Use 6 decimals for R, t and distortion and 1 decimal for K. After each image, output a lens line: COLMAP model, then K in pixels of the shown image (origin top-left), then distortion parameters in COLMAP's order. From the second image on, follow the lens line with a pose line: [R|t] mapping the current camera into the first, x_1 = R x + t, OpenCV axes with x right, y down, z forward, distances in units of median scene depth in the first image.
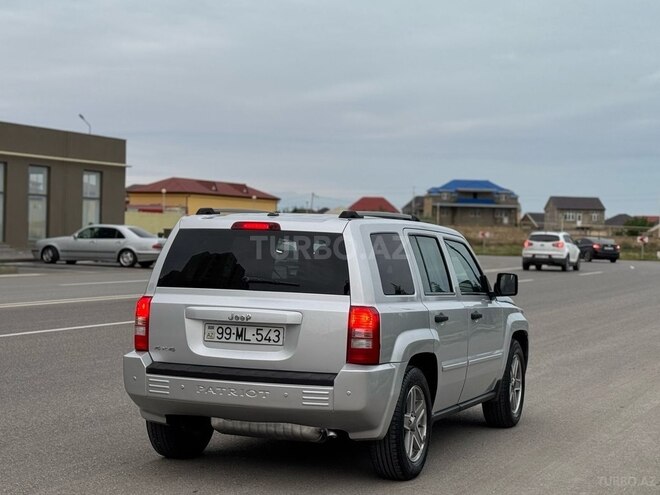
lens RADIAL K [[1391.3, 0, 329.1], [0, 1391.3, 219.4], [0, 0, 1]] dist [0.047222, 0.125929]
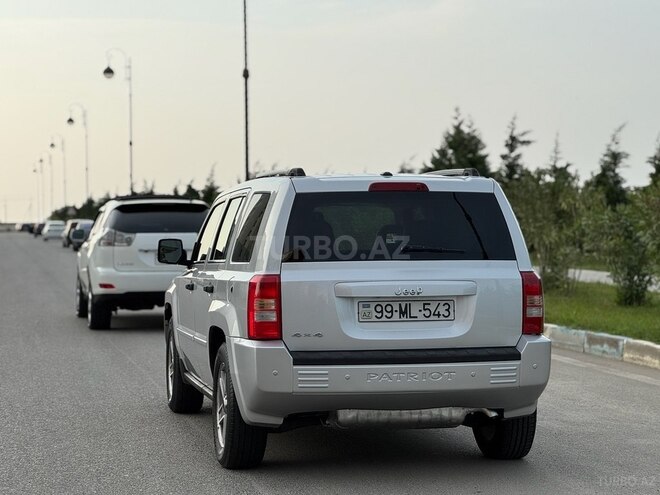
lens RADIAL K [[1609.5, 0, 330.0], [0, 1609.5, 247.5], [0, 0, 1]] dist [0.034664, 0.207000]
pose [[0.842282, -0.042602, 0.537351, -0.638059], [0.023250, 0.998816, 0.042744, -0.001698], [-0.538535, -0.023509, 0.842275, 0.172673]]
